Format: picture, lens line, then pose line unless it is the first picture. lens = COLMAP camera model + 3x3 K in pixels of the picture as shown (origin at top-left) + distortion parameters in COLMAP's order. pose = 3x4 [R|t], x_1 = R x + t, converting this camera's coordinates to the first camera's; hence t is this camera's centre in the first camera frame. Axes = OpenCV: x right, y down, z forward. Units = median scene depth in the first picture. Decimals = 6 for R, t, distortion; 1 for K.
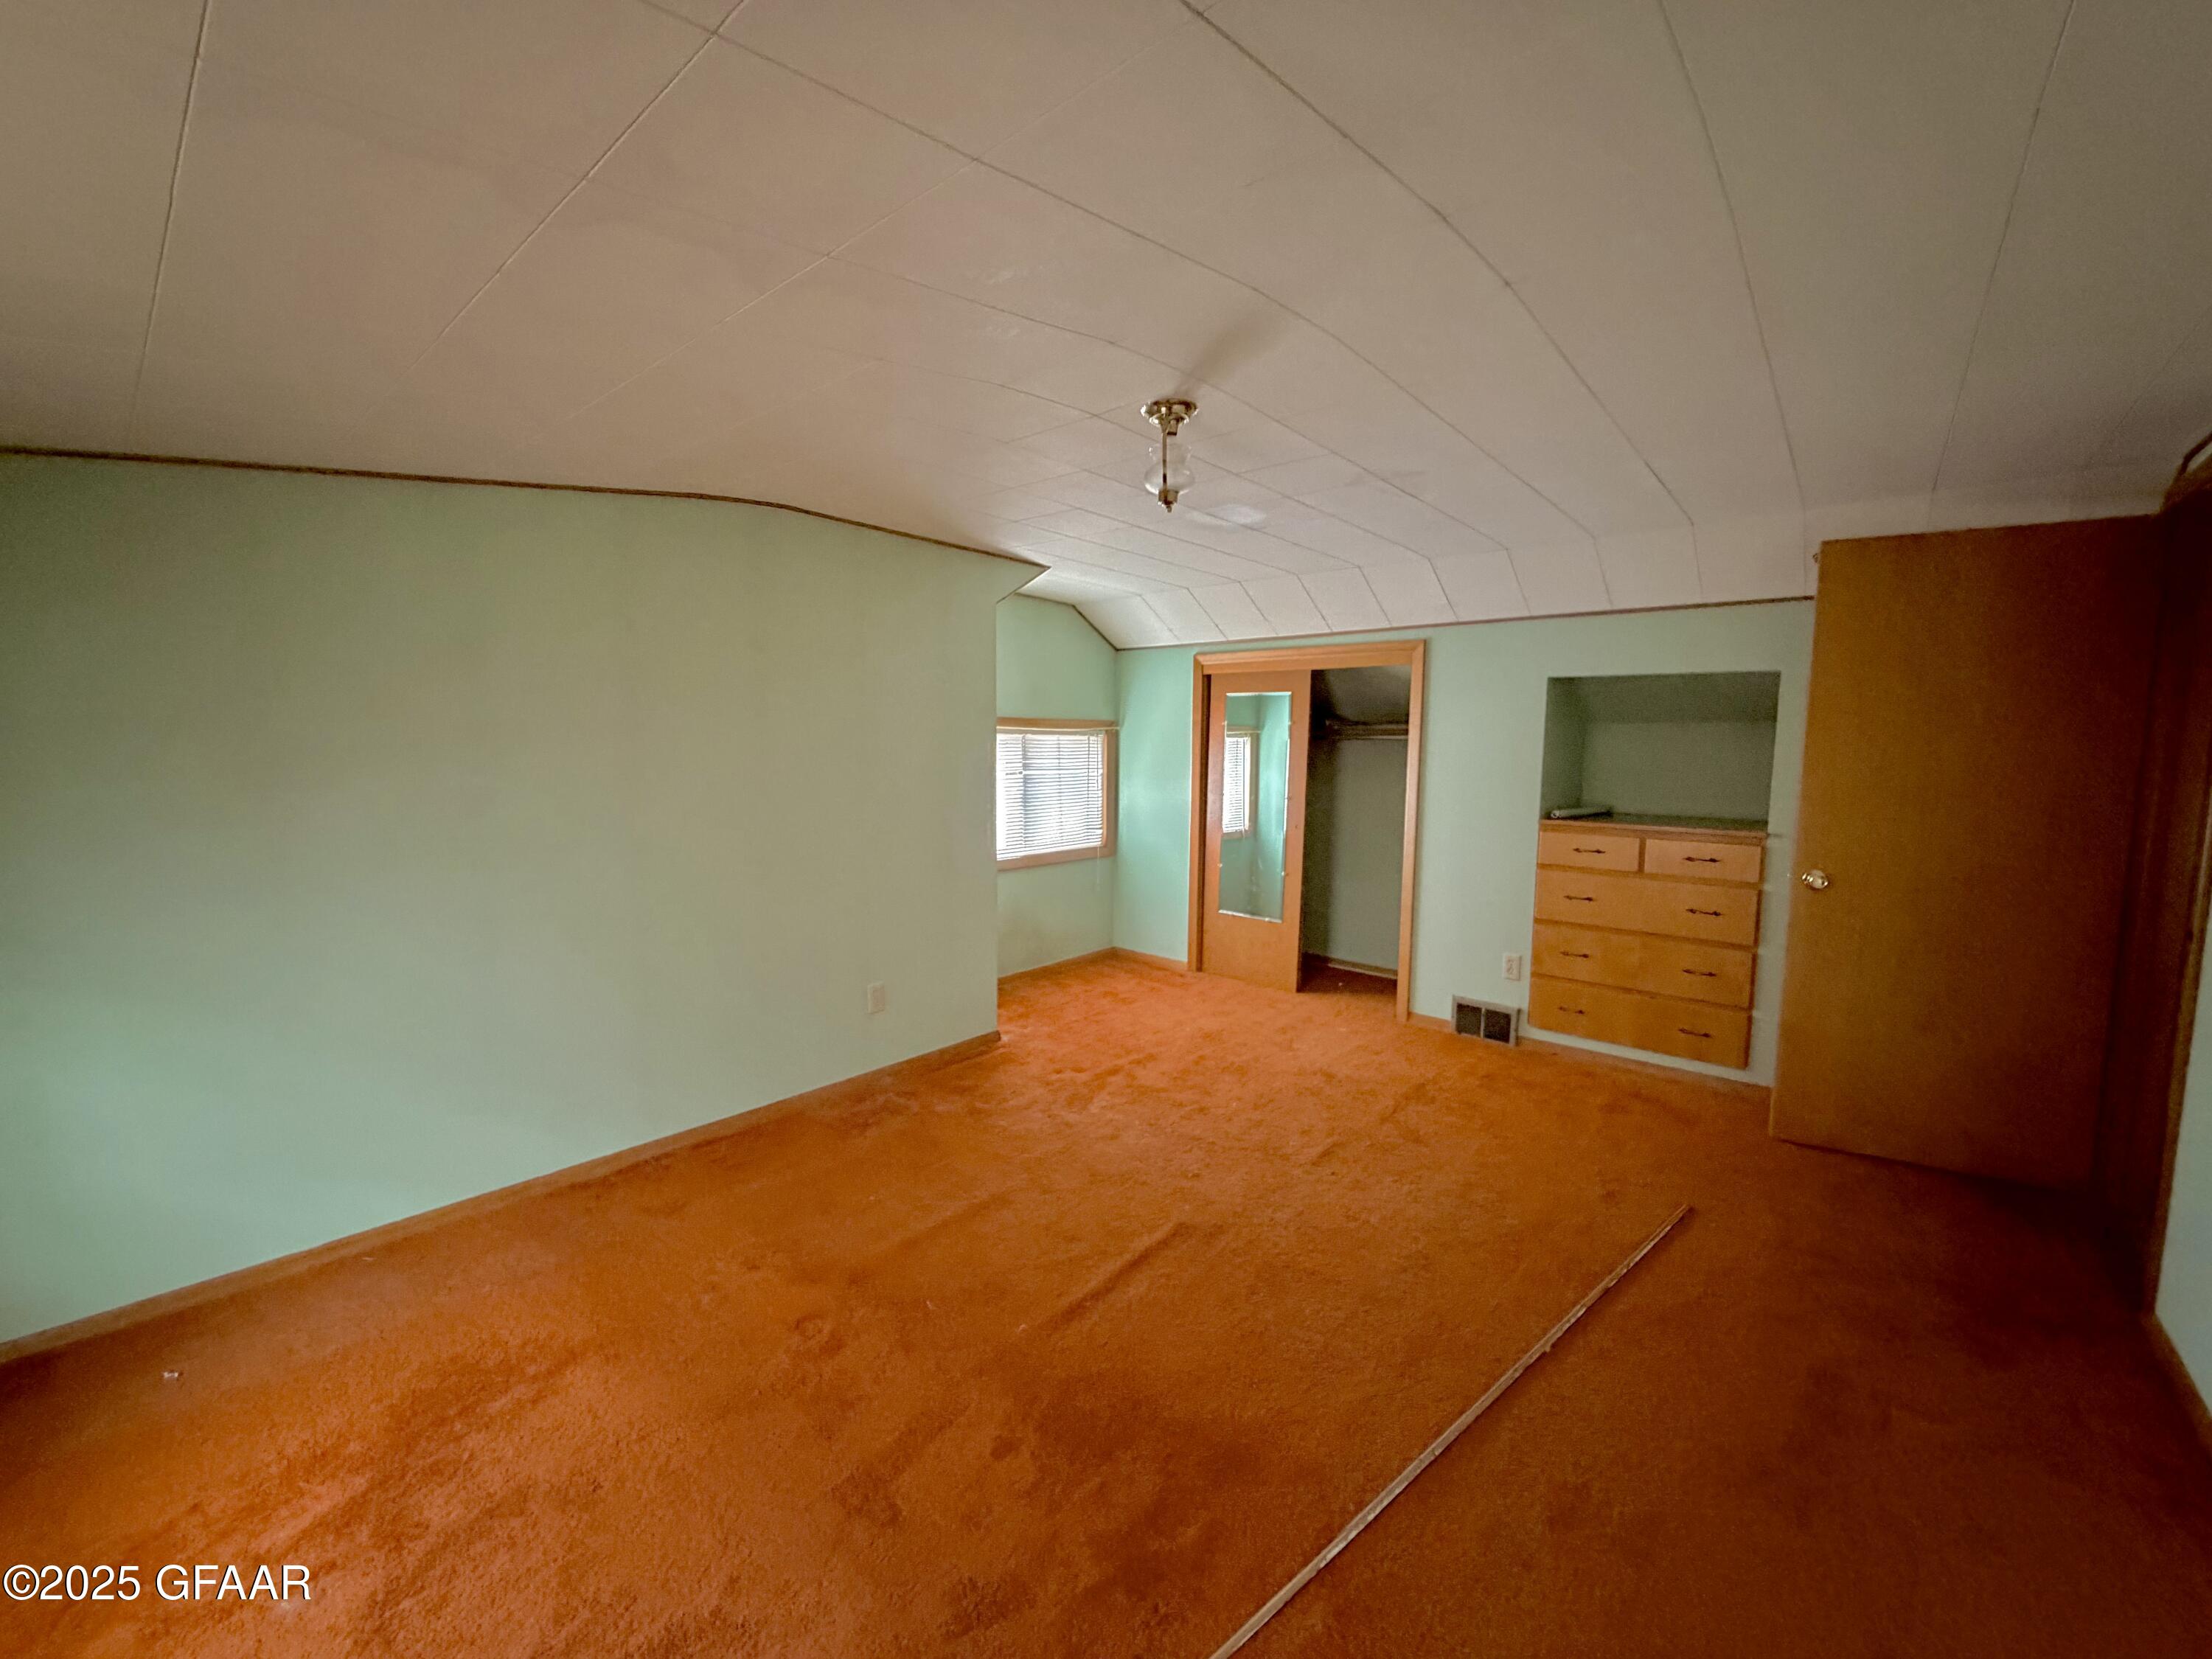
lens RADIAL K [[880.5, 0, 1099.7], [0, 880.5, 829.9], [0, 0, 1]] dist [0.001585, 0.000618]
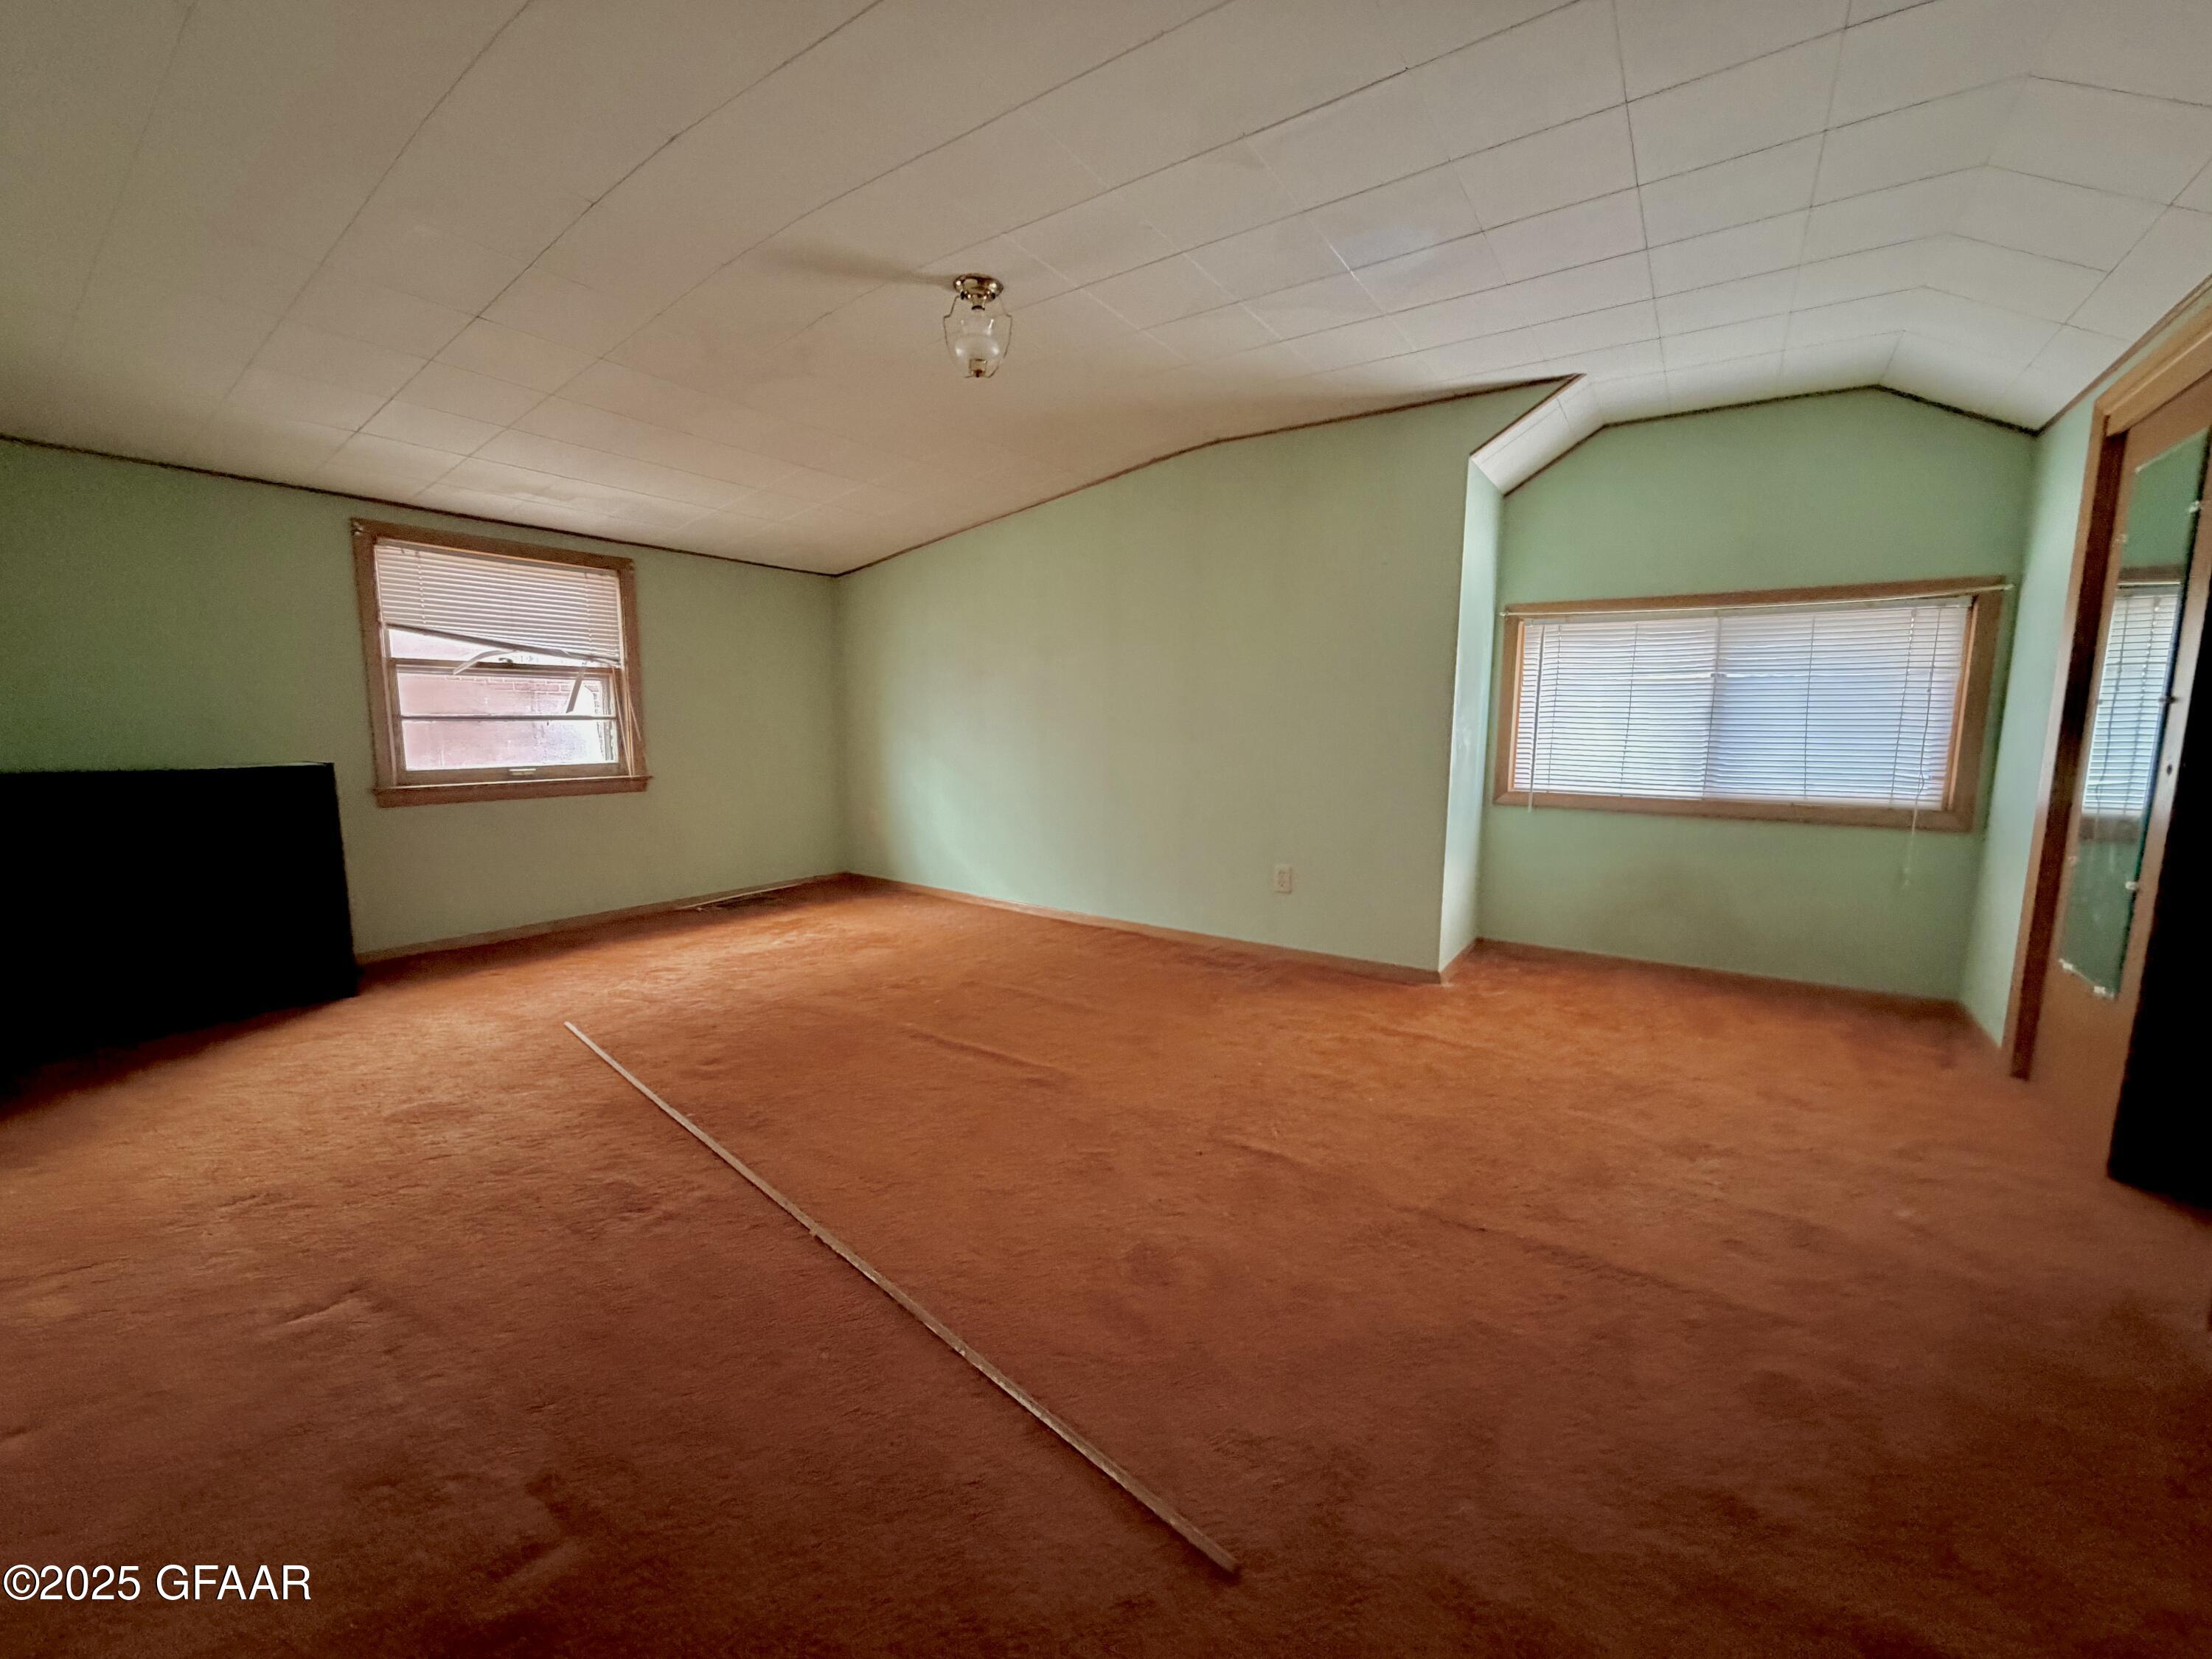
lens RADIAL K [[880.5, 0, 1097.4], [0, 880.5, 833.2], [0, 0, 1]] dist [0.001585, 0.000618]
pose [[0.103434, 0.119313, -0.987454, 0.709261], [-0.104016, 0.988633, 0.108560, 0.039585], [0.989183, 0.091482, 0.114668, 0.597788]]
